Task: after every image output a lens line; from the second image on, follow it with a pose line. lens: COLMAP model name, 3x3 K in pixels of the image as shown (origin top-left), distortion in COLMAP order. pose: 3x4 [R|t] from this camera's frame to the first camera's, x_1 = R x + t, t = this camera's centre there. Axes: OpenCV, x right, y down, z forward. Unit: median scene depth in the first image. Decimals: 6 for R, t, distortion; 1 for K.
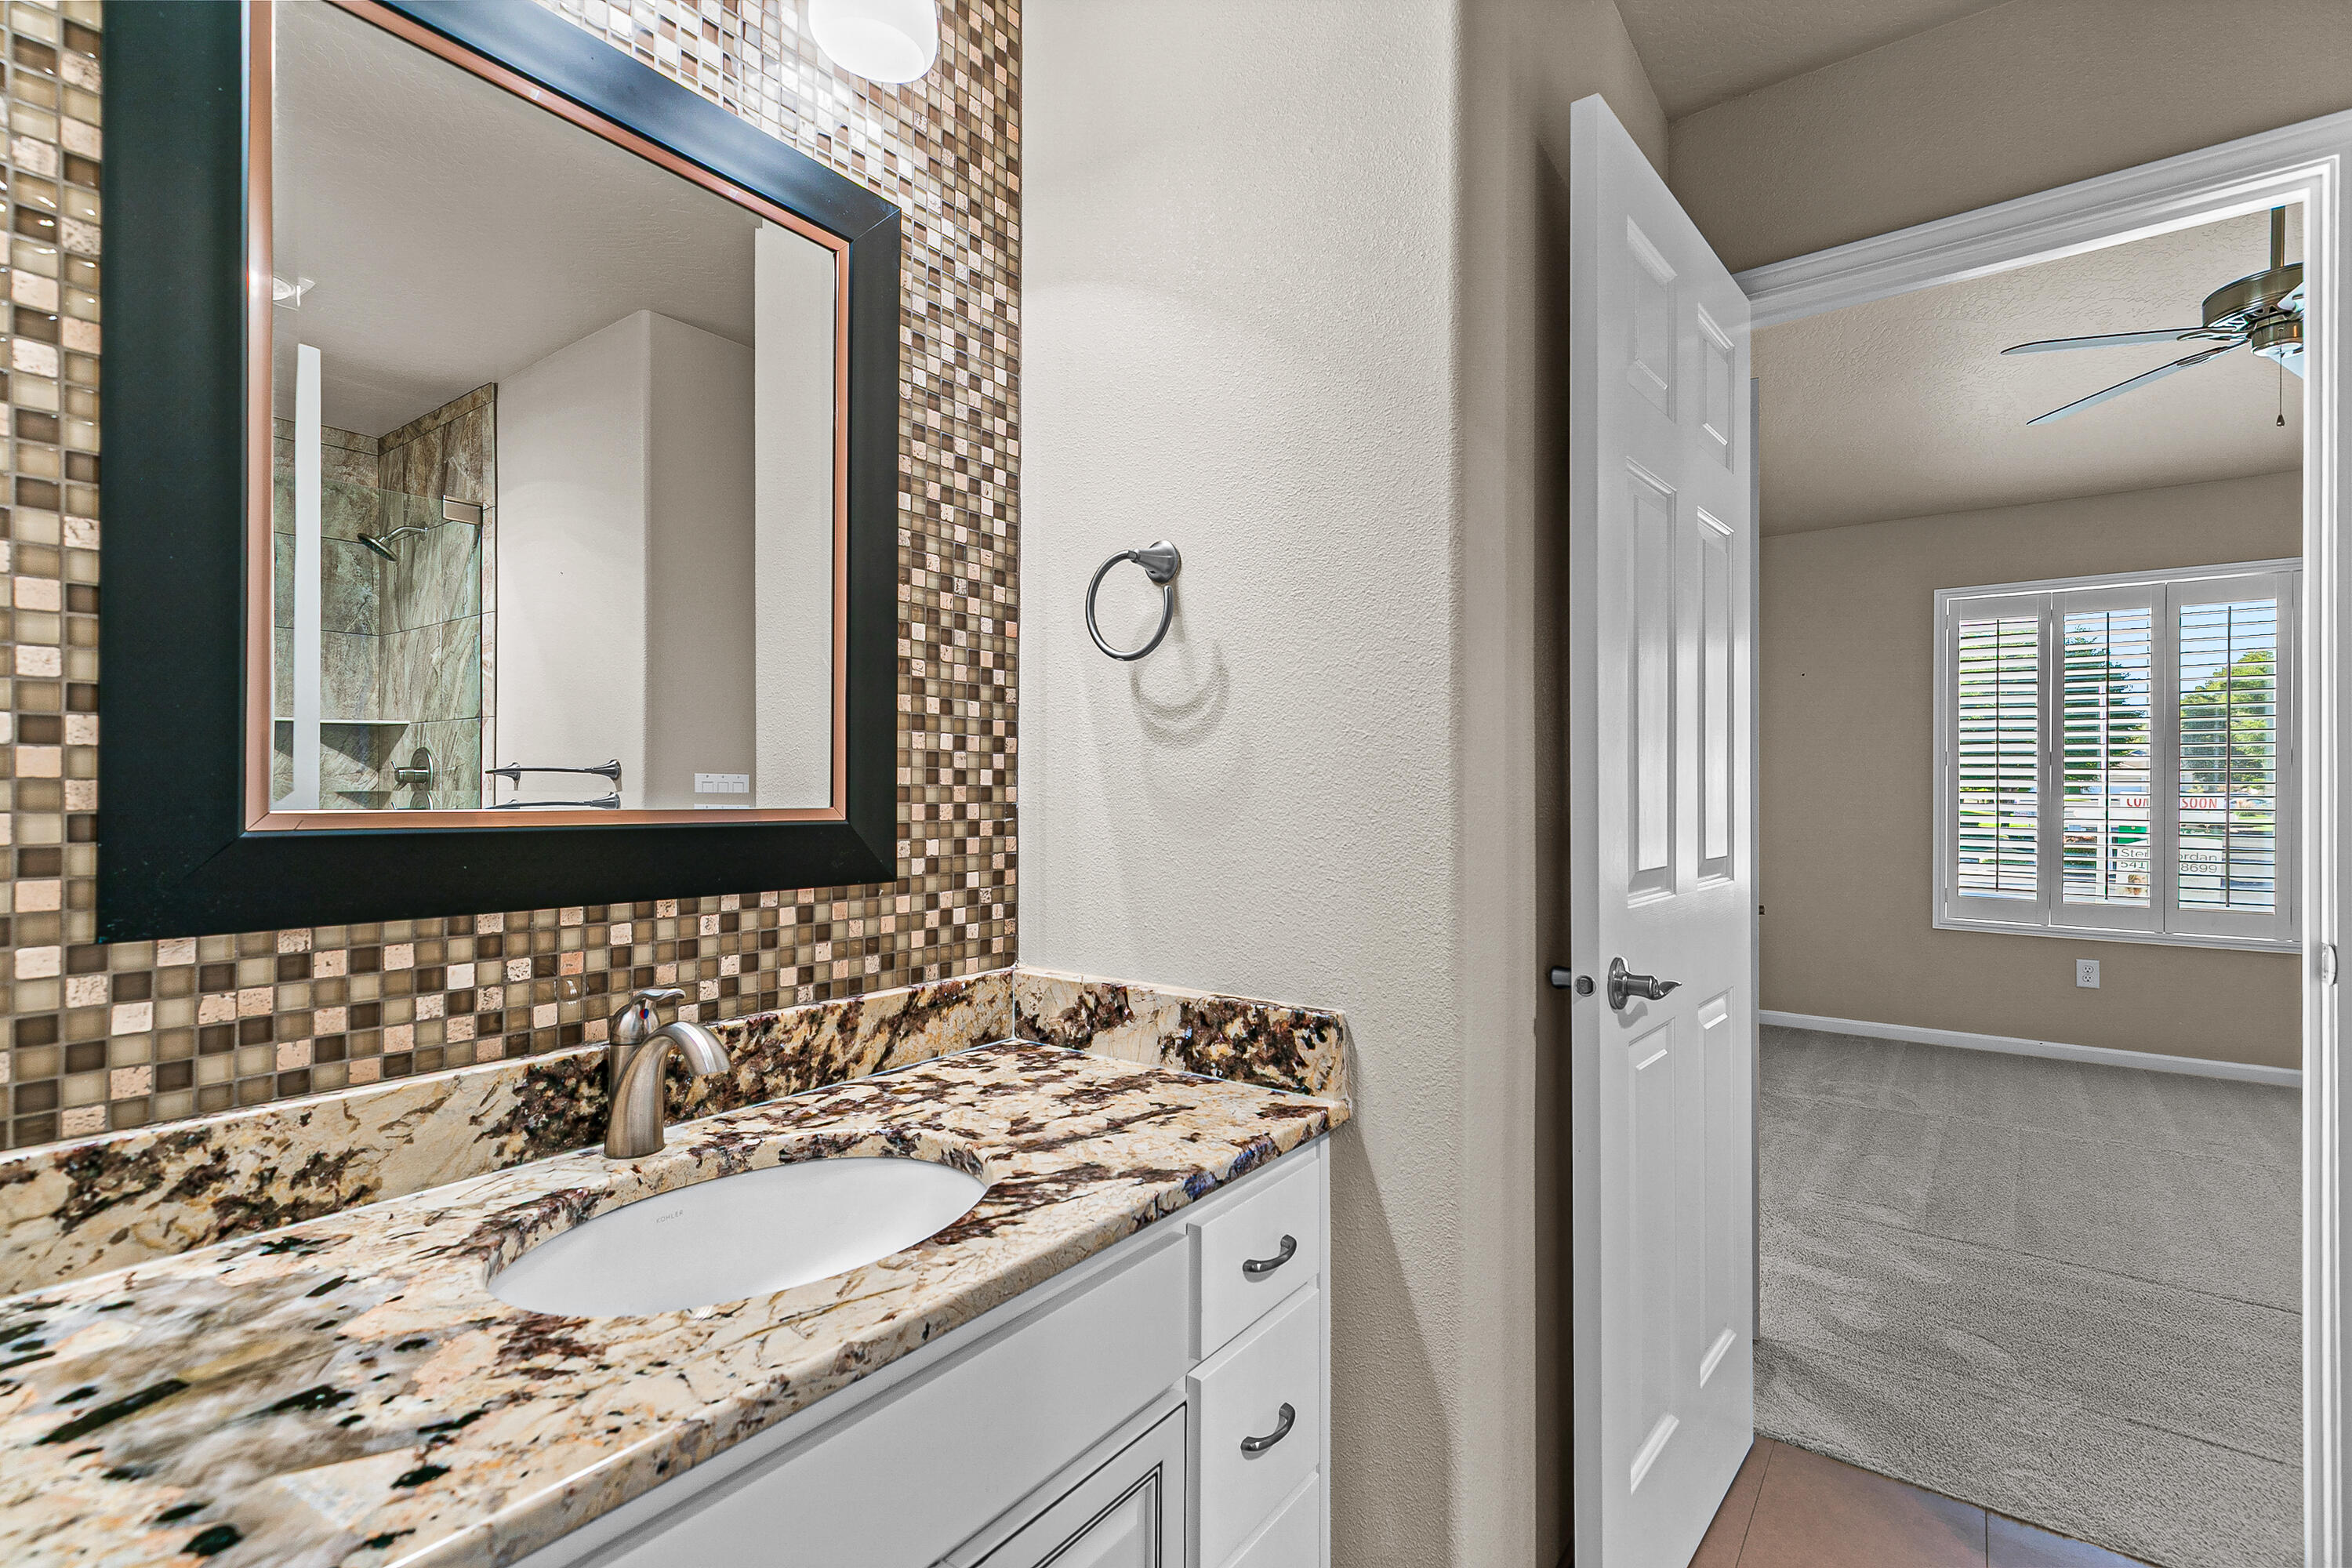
lens RADIAL K [[1053.2, 0, 1185.3], [0, 1053.2, 780.4], [0, 0, 1]] dist [0.007493, -0.000085]
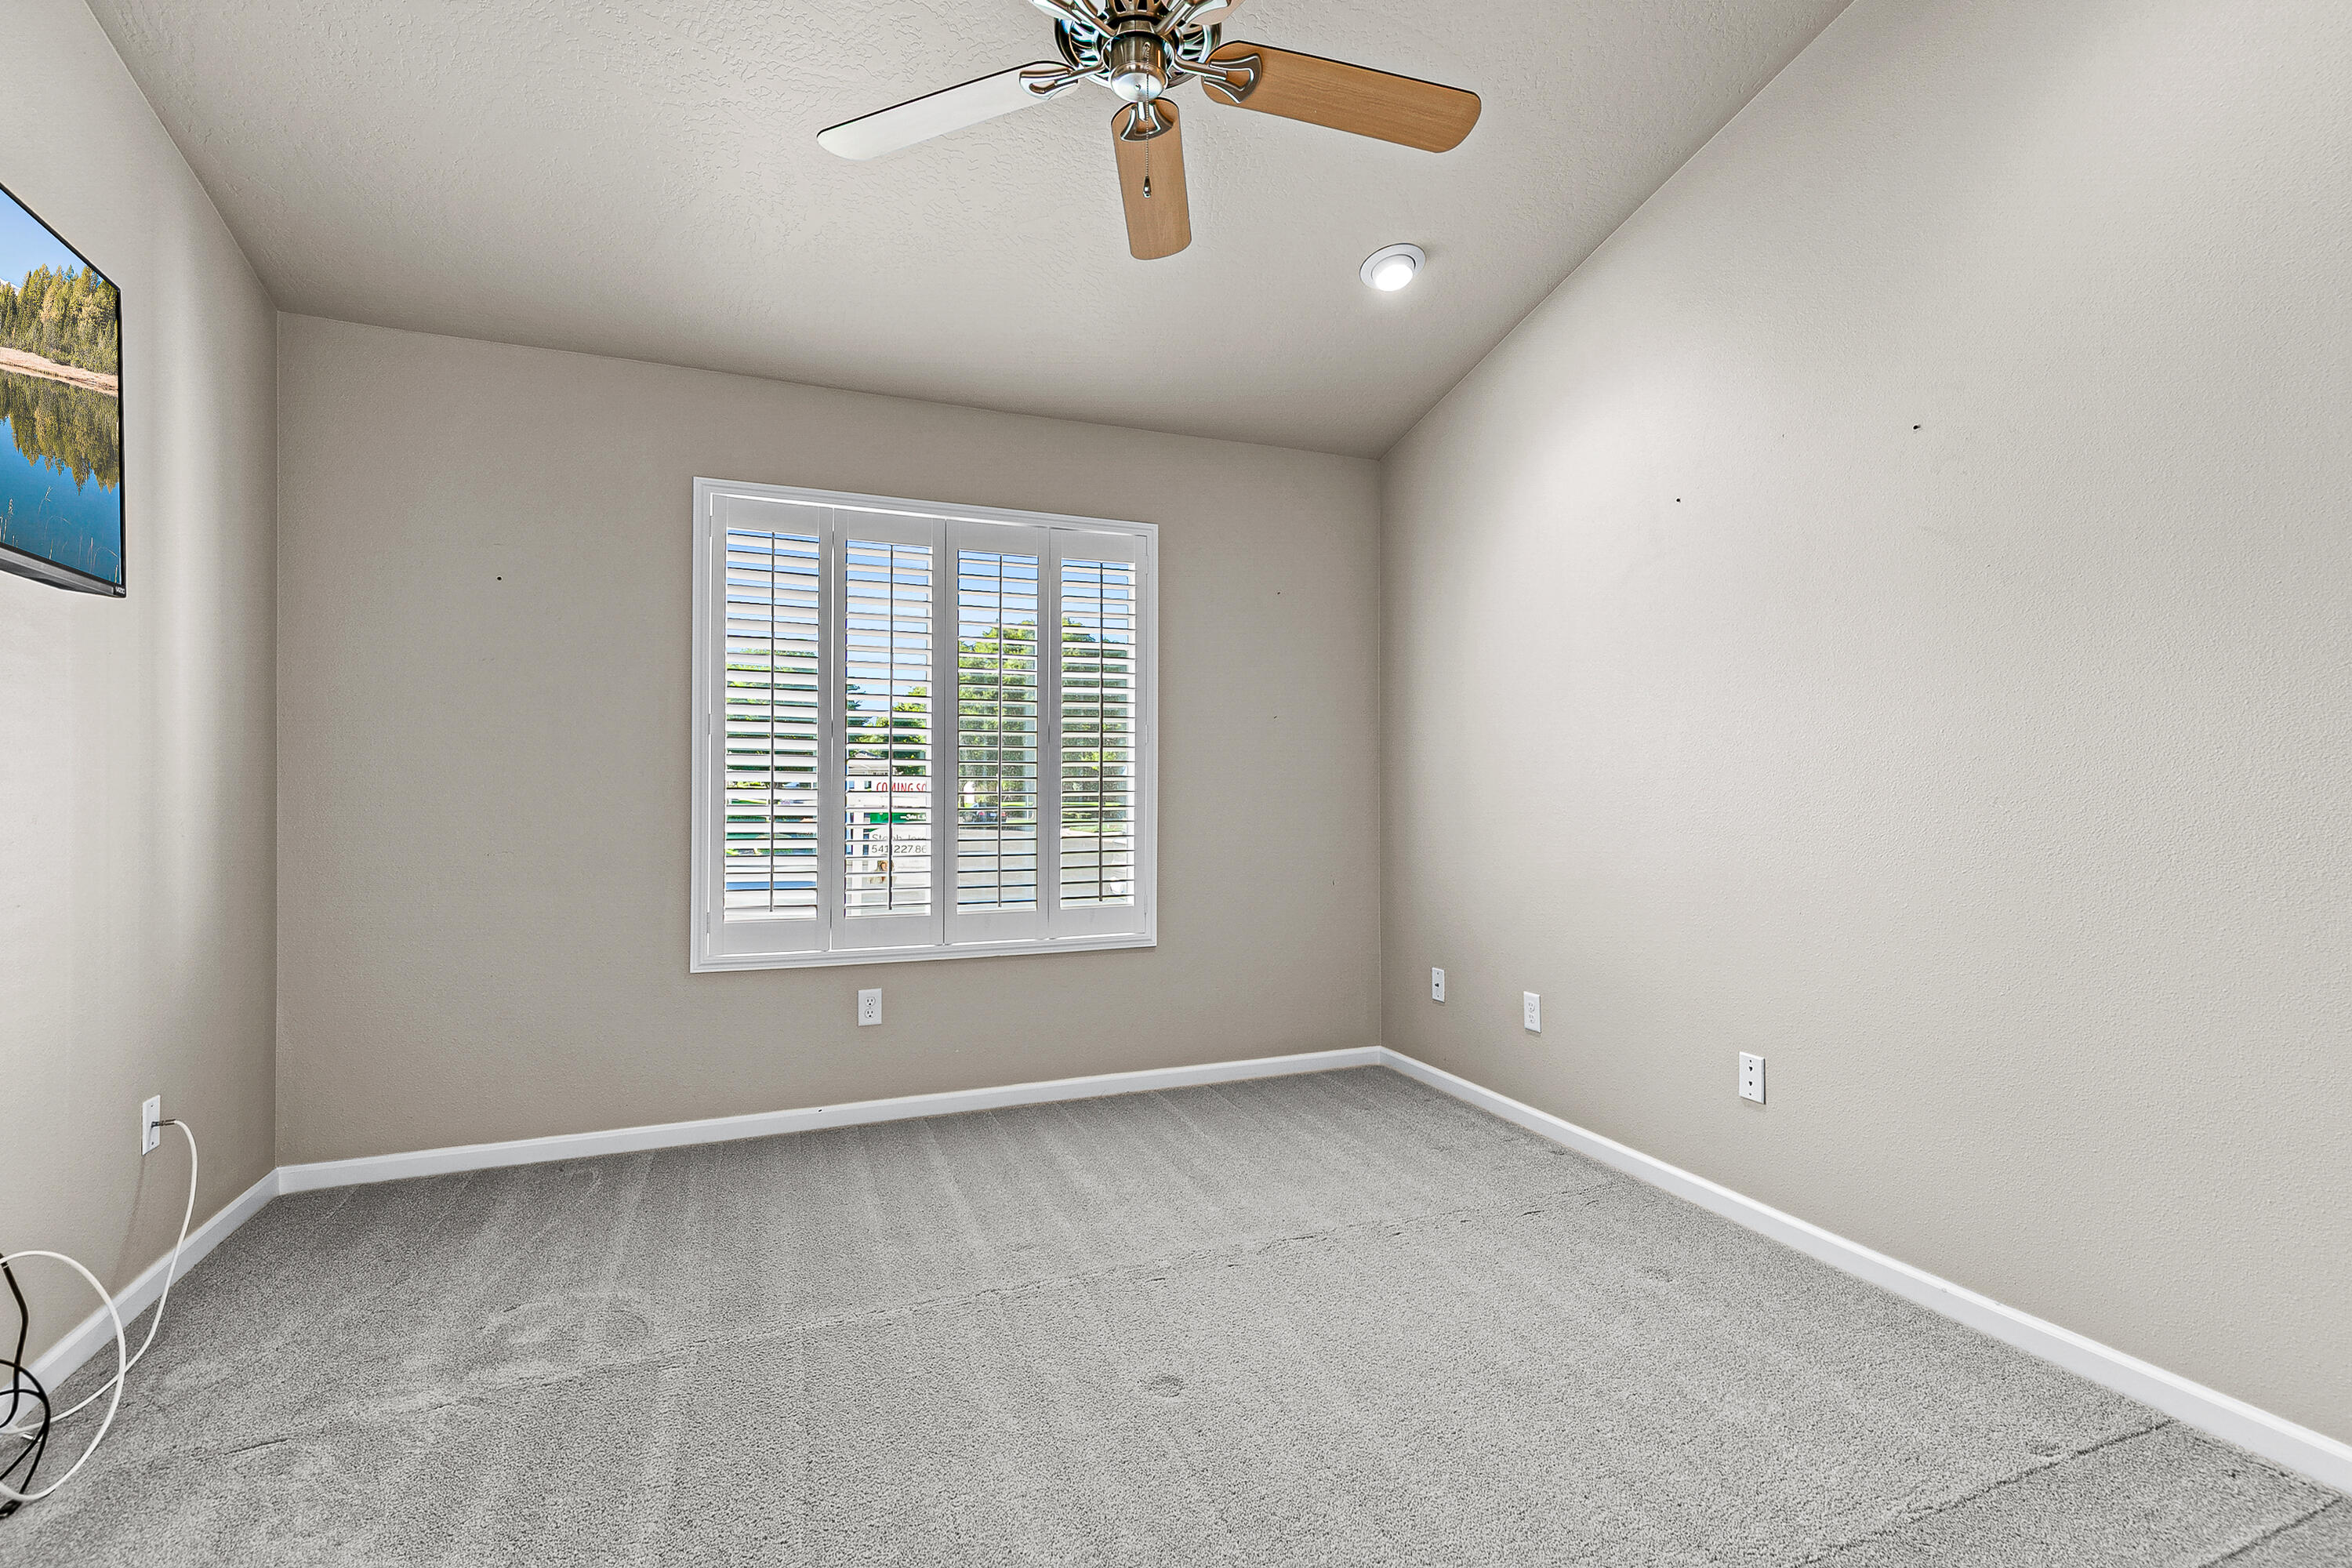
lens RADIAL K [[1053.2, 0, 1185.3], [0, 1053.2, 780.4], [0, 0, 1]] dist [0.007493, -0.000085]
pose [[0.514532, -0.004520, 0.857459, 0.295595], [-0.005685, 0.999946, 0.008682, 0.008627], [-0.857452, -0.009342, 0.514479, 0.387429]]
